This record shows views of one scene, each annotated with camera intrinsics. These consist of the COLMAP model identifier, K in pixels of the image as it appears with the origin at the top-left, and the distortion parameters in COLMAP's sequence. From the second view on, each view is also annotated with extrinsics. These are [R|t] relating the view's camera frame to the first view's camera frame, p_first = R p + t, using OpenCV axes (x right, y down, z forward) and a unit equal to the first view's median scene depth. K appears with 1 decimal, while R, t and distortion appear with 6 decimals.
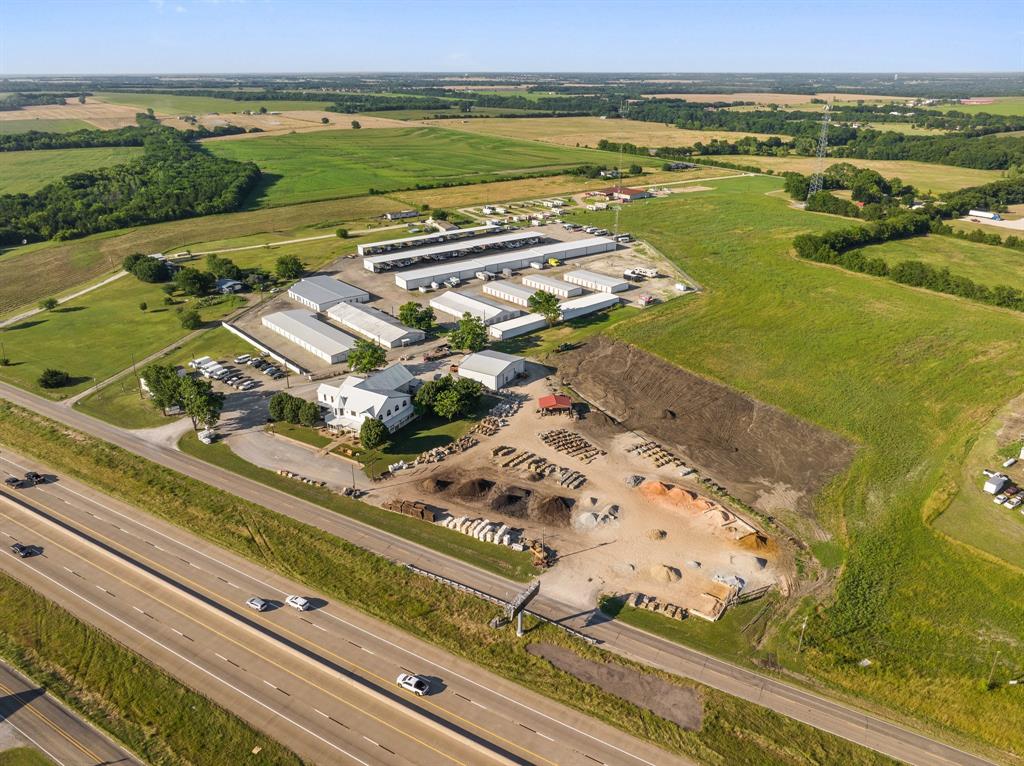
lens RADIAL K [[722.2, 0, 513.4], [0, 722.2, 381.9], [0, 0, 1]] dist [-0.048783, 0.026720]
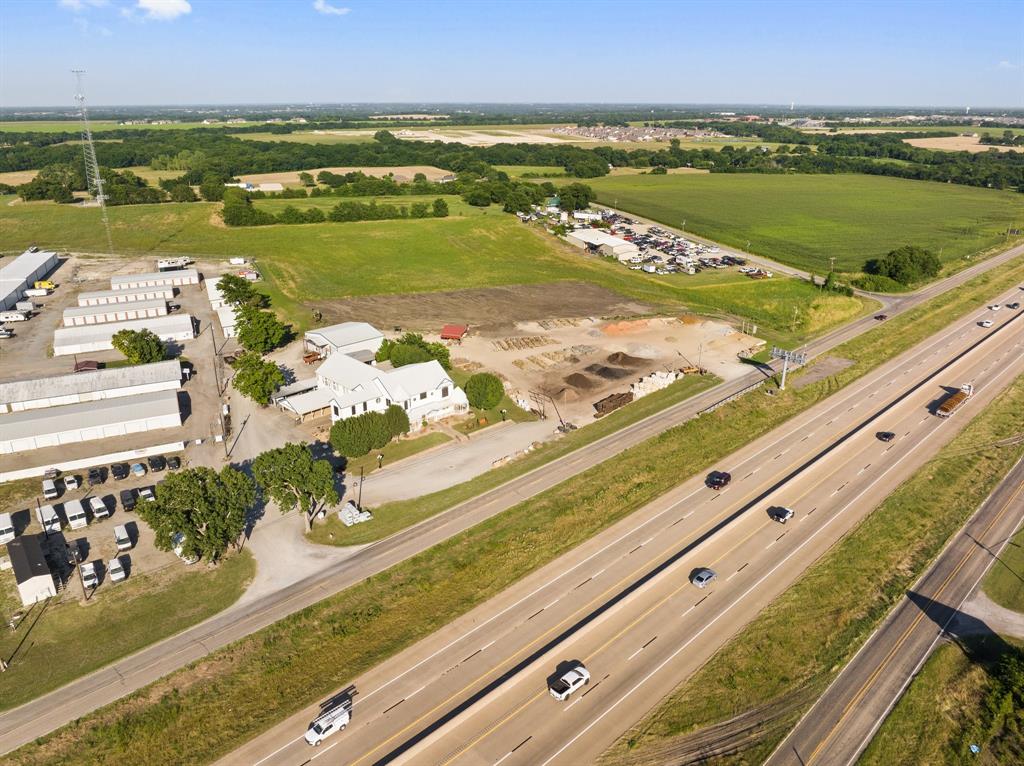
lens RADIAL K [[739.2, 0, 514.7], [0, 739.2, 381.1], [0, 0, 1]] dist [-0.035433, 0.001568]
pose [[0.272932, -0.344538, 0.898221, -0.642753], [0.388136, 0.893744, 0.224882, -0.078502], [-0.880260, 0.287255, 0.377659, 0.431991]]
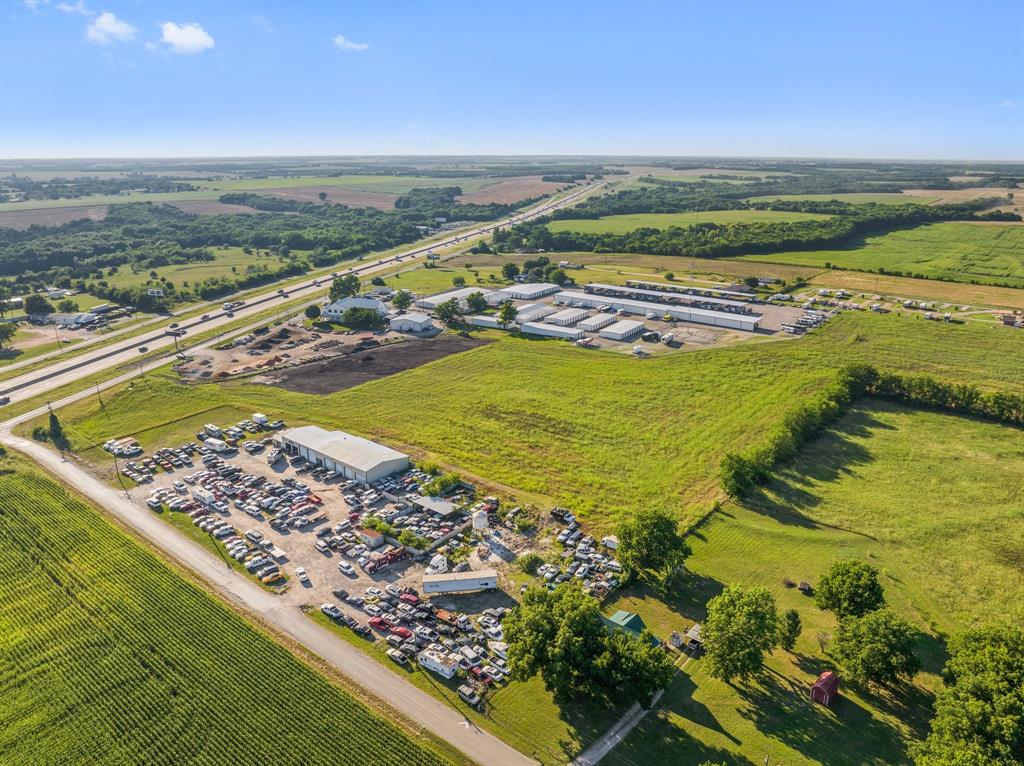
lens RADIAL K [[721.4, 0, 513.6], [0, 721.4, 383.2], [0, 0, 1]] dist [-0.044902, 0.004303]
pose [[0.259724, 0.295422, -0.919385, 1.307997], [-0.391495, 0.902521, 0.179407, -0.231971], [0.882766, 0.313338, 0.350062, 0.571233]]
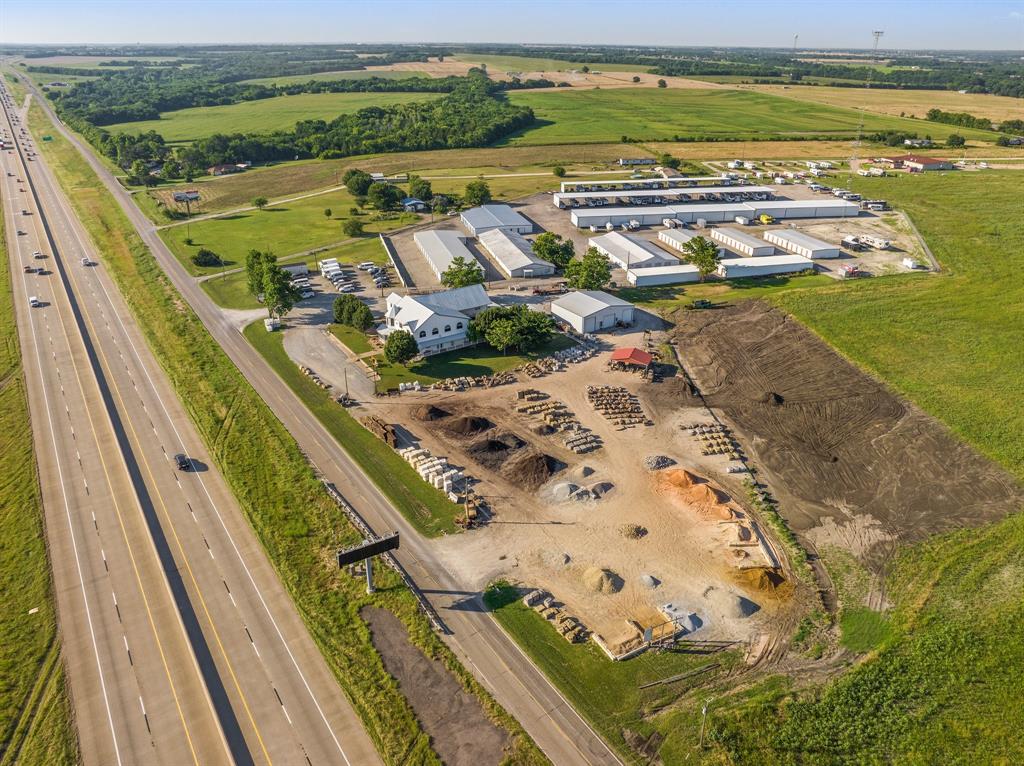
lens RADIAL K [[721.4, 0, 513.6], [0, 721.4, 383.2], [0, 0, 1]] dist [-0.044902, 0.004303]
pose [[0.899740, 0.191166, -0.392330, 0.198785], [-0.178103, 0.981532, 0.069811, 0.018954], [0.398430, 0.007063, 0.917171, 0.154889]]
